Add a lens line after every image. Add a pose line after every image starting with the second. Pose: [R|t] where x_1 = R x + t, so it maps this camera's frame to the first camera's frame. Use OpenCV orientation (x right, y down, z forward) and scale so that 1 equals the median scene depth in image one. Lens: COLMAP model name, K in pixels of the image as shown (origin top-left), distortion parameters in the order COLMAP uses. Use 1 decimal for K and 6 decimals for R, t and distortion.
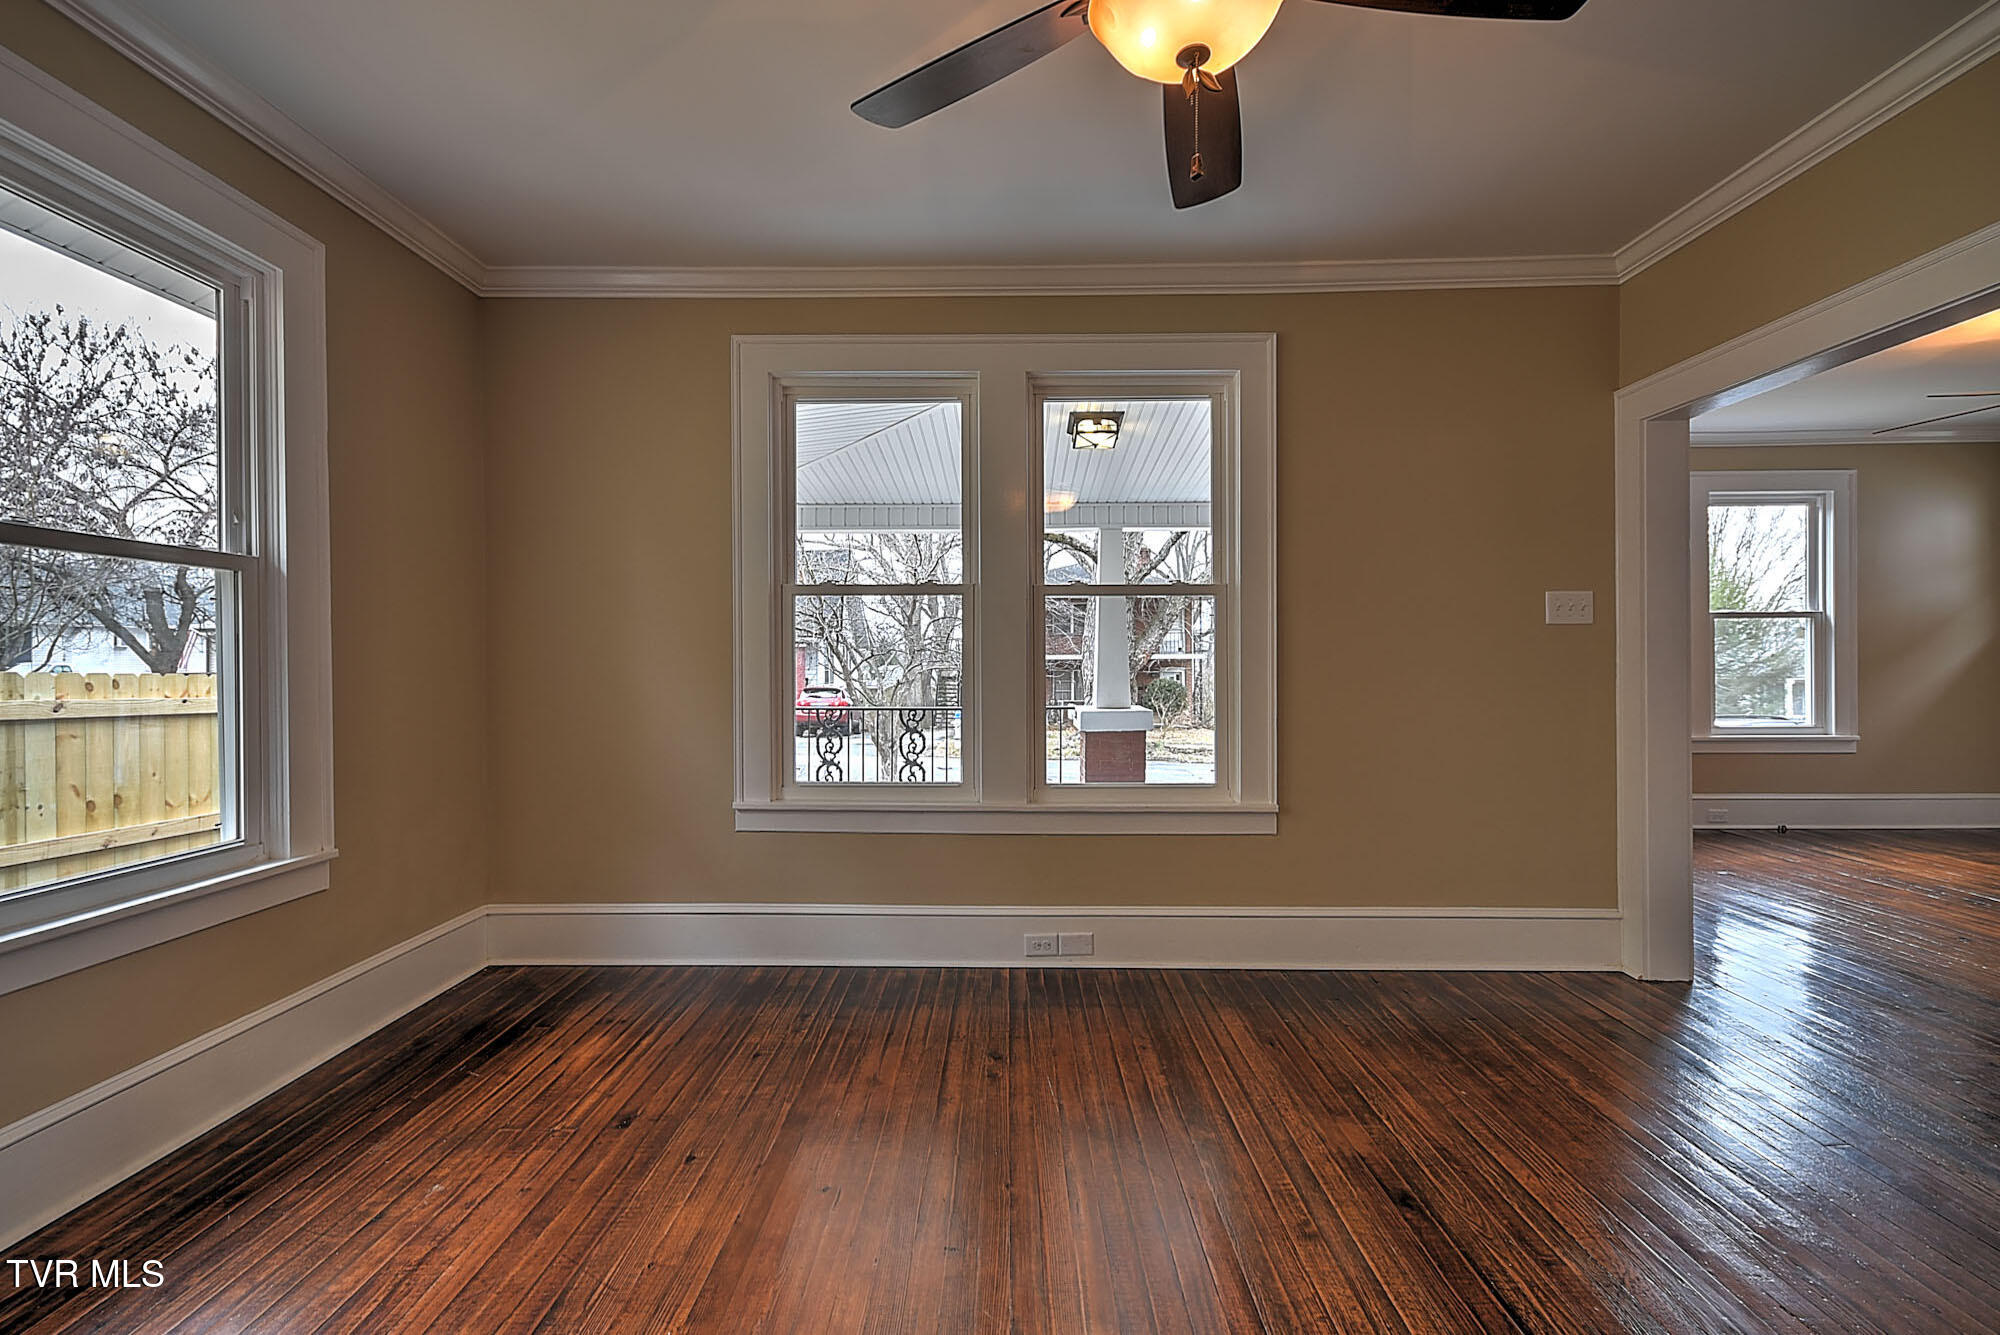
lens RADIAL K [[871.9, 0, 994.6], [0, 871.9, 665.1], [0, 0, 1]] dist [0.010682, -0.000143]
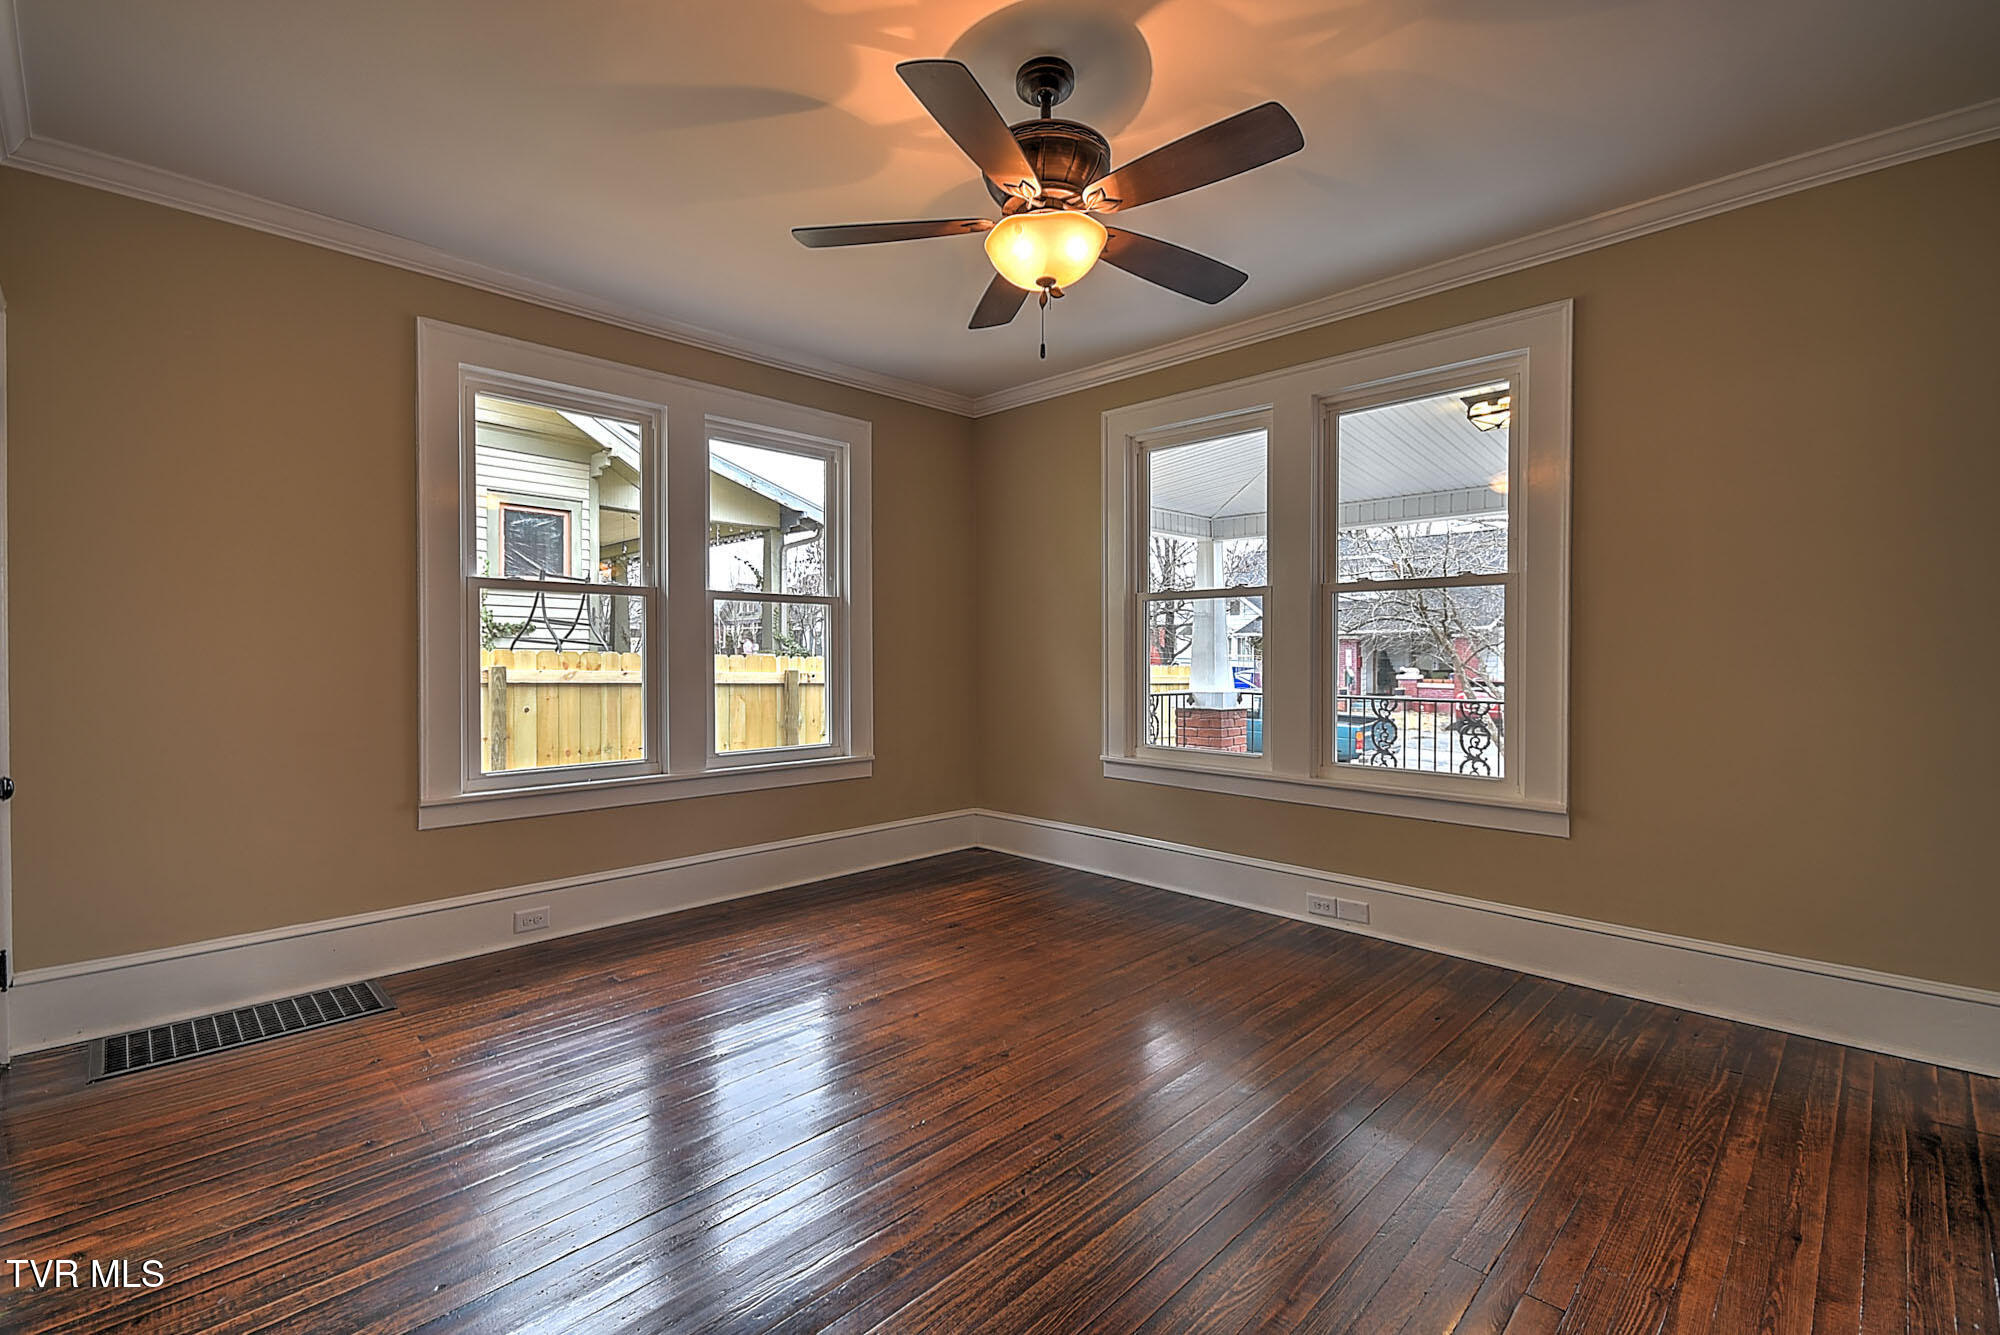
lens RADIAL K [[871.9, 0, 994.6], [0, 871.9, 665.1], [0, 0, 1]] dist [0.010682, -0.000143]
pose [[0.721298, 0.011629, -0.692527, 0.539962], [-0.004058, 0.999913, 0.012564, -0.000196], [0.692613, -0.006252, 0.721282, -0.101203]]
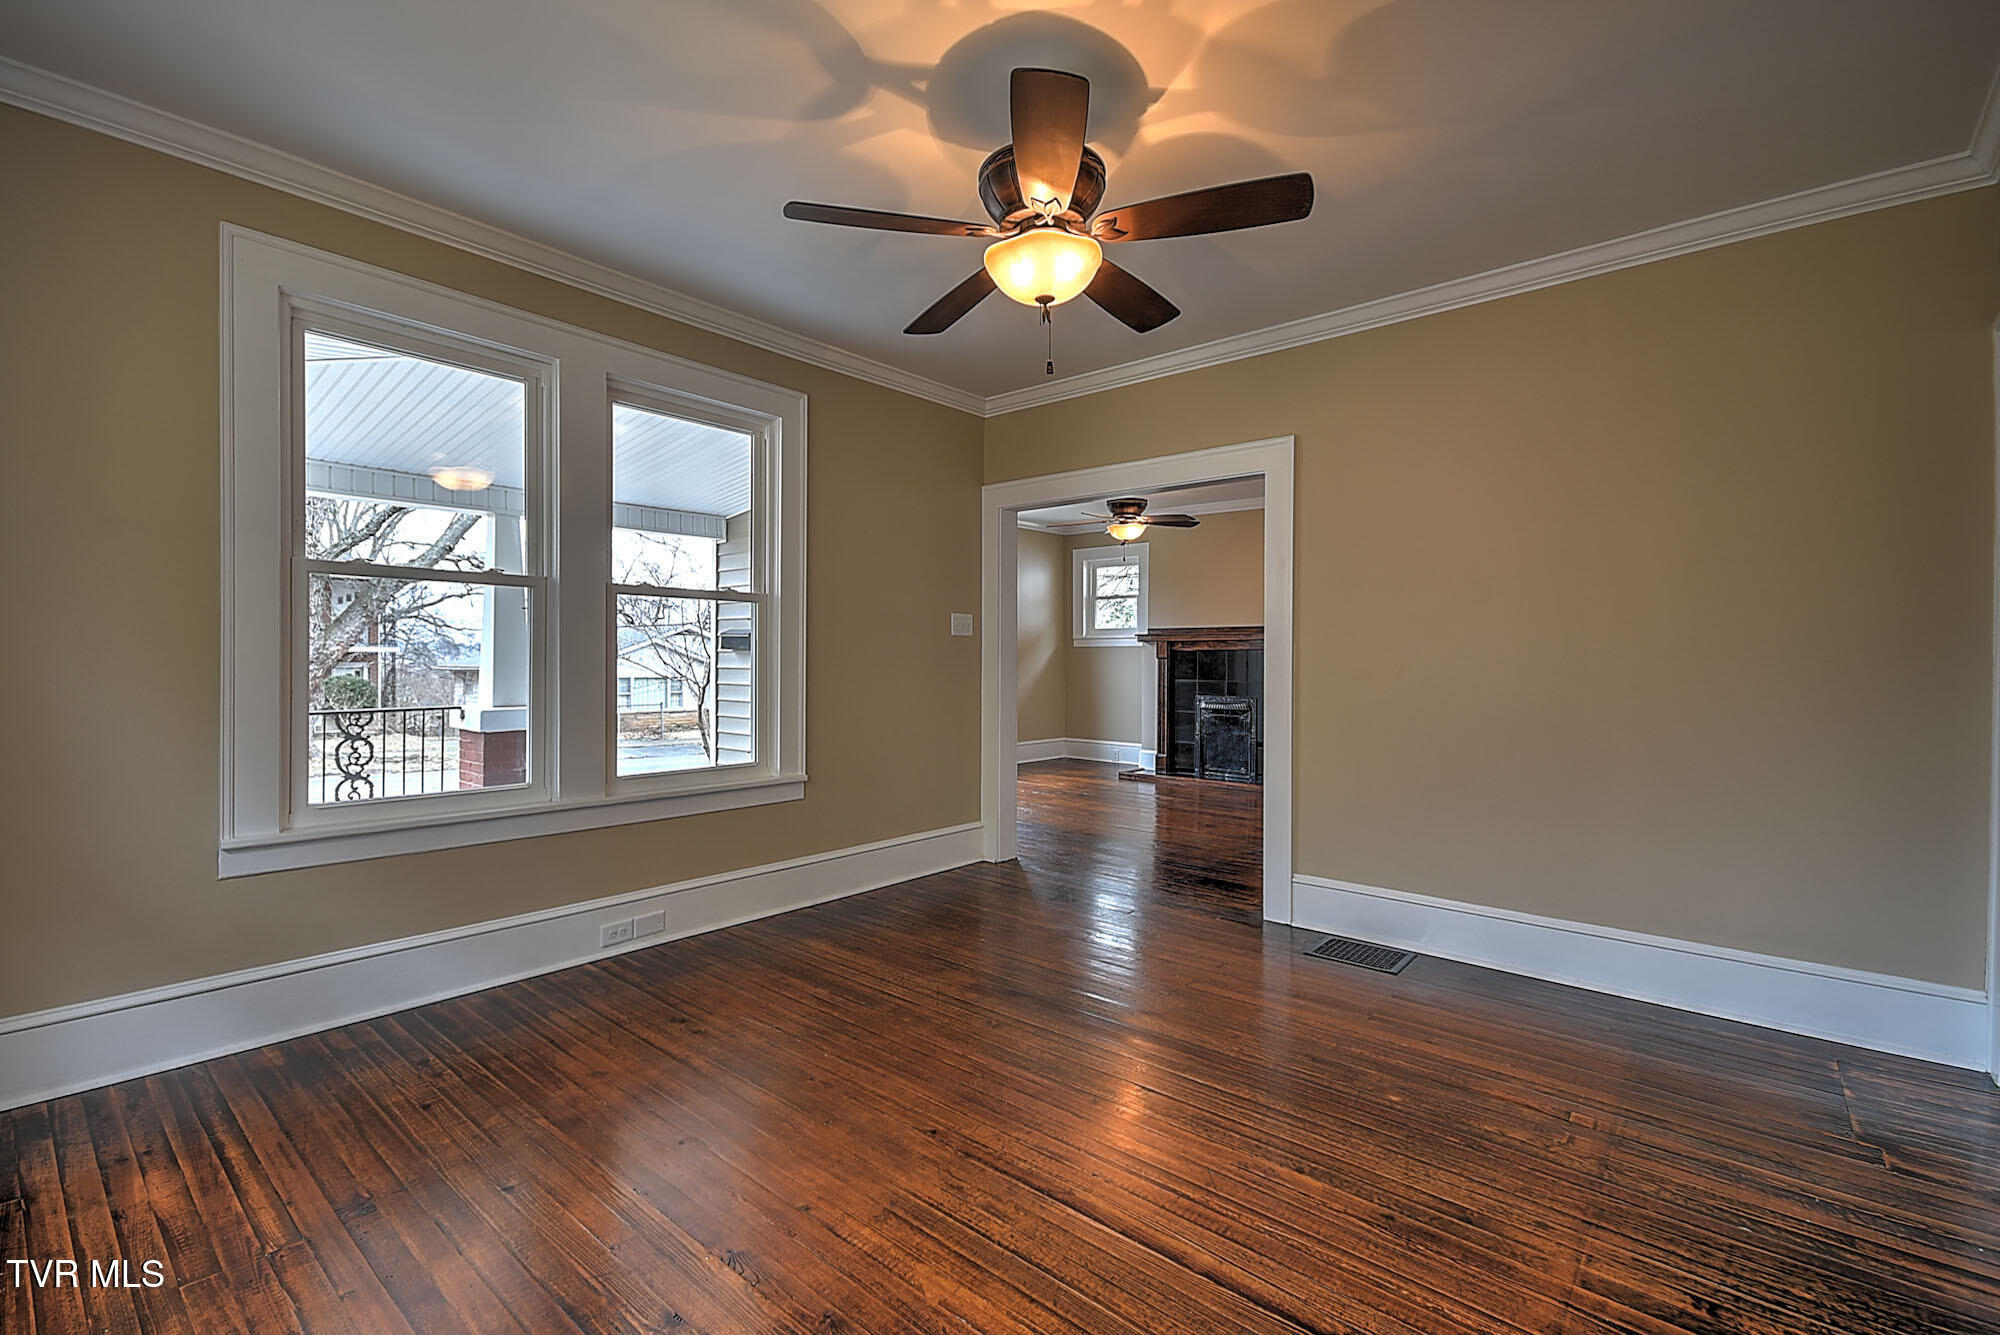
lens RADIAL K [[865.7, 0, 989.5], [0, 865.7, 664.2], [0, 0, 1]] dist [0.007416, -0.000253]
pose [[0.642358, 0.003095, 0.766398, -0.462823], [-0.006277, 0.999980, 0.001223, -0.000445], [-0.766379, -0.005596, 0.642365, 0.008346]]
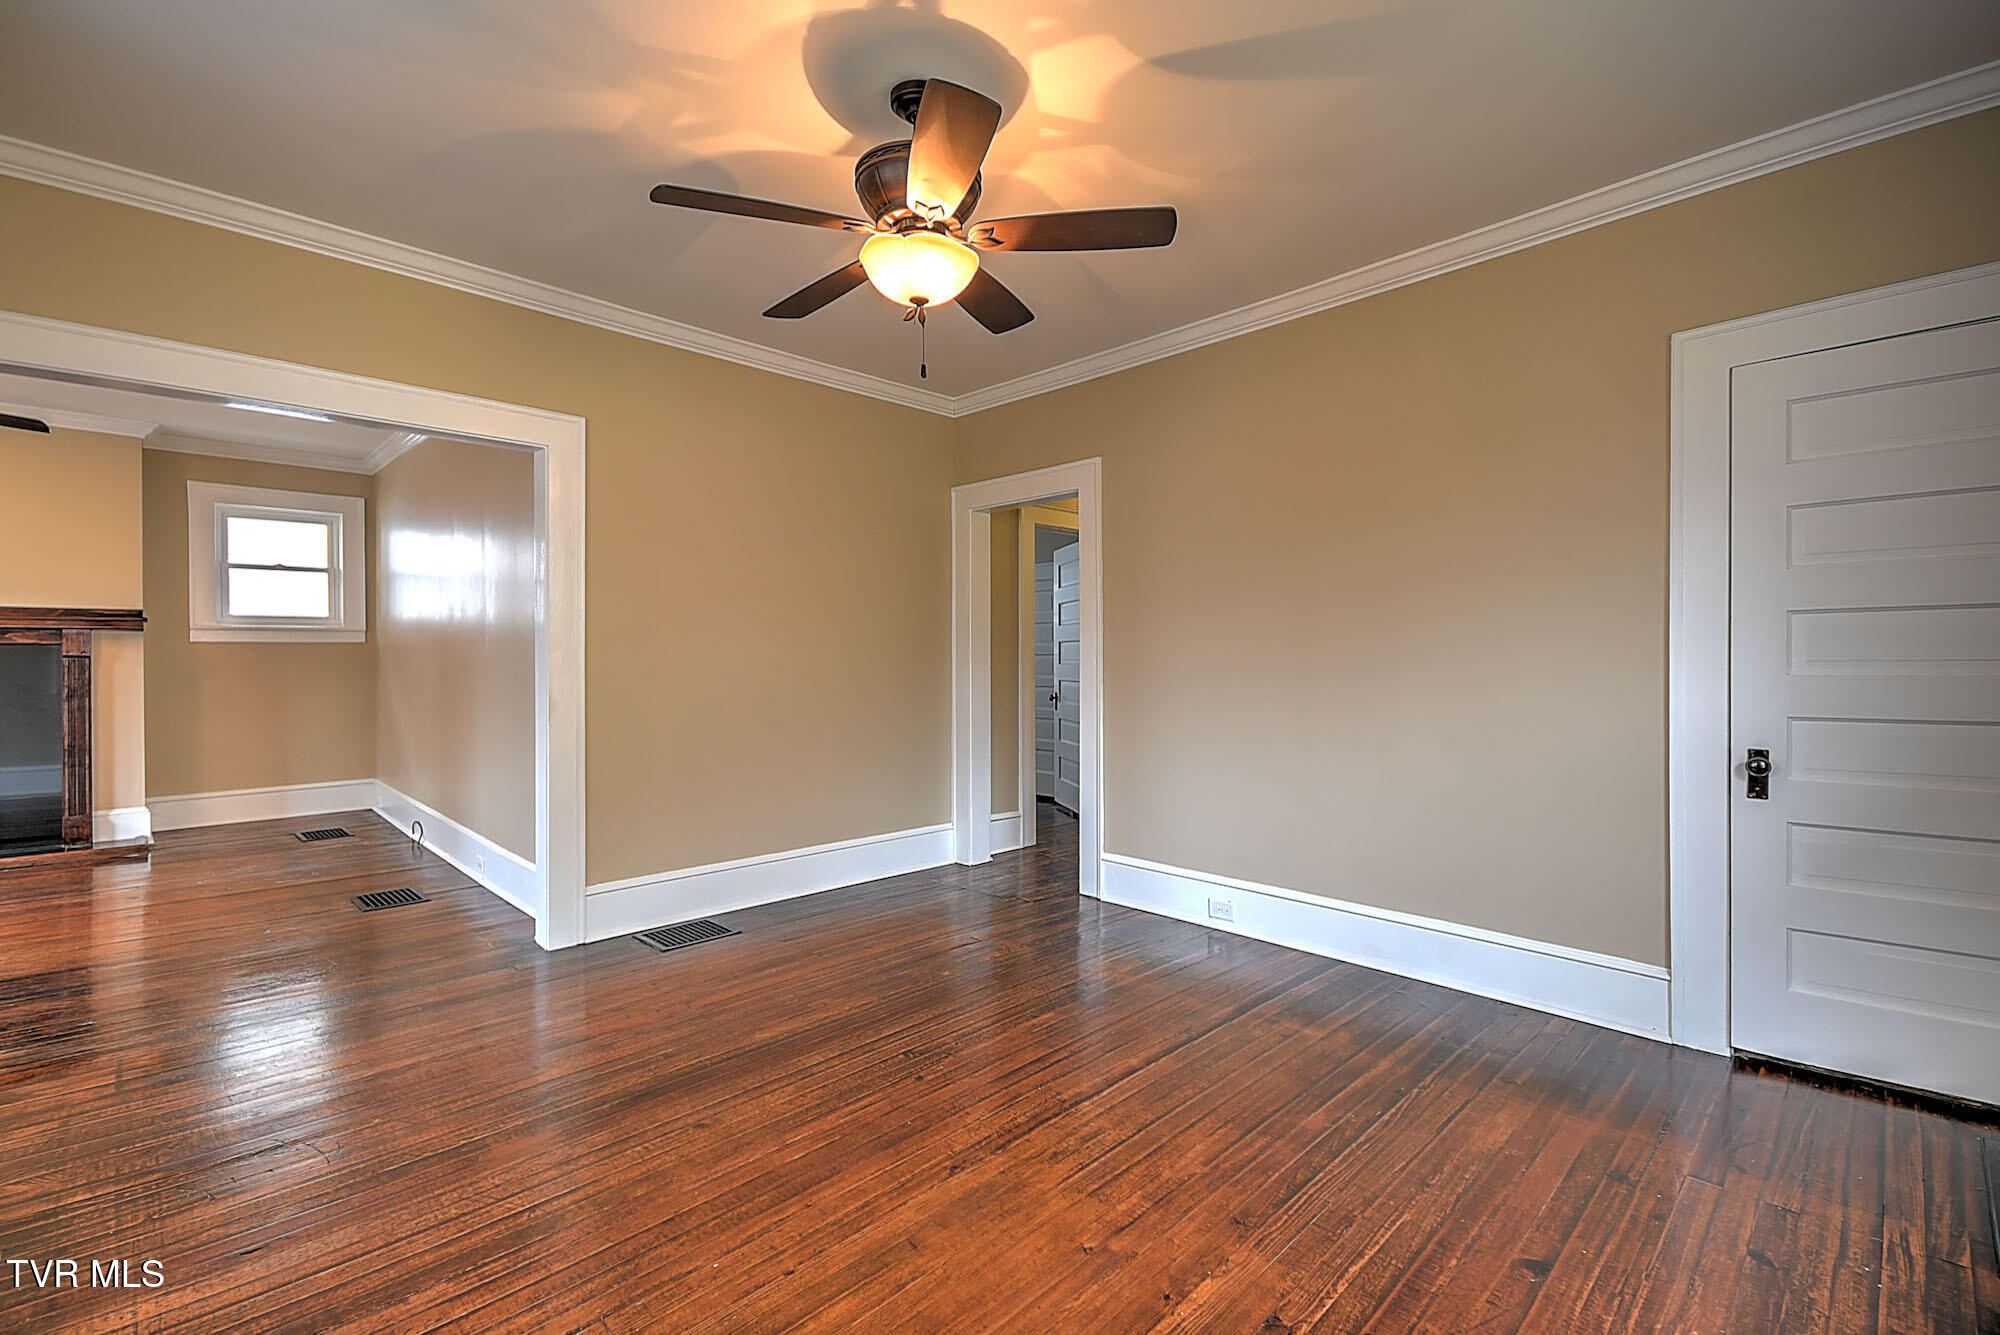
lens RADIAL K [[866.3, 0, 987.4], [0, 866.3, 662.4], [0, 0, 1]] dist [0.001896, -0.000233]
pose [[-0.707971, 0.002060, 0.706238, -0.433804], [0.006569, 0.999972, 0.003668, -0.003435], [-0.706210, 0.007236, -0.707965, 0.875190]]
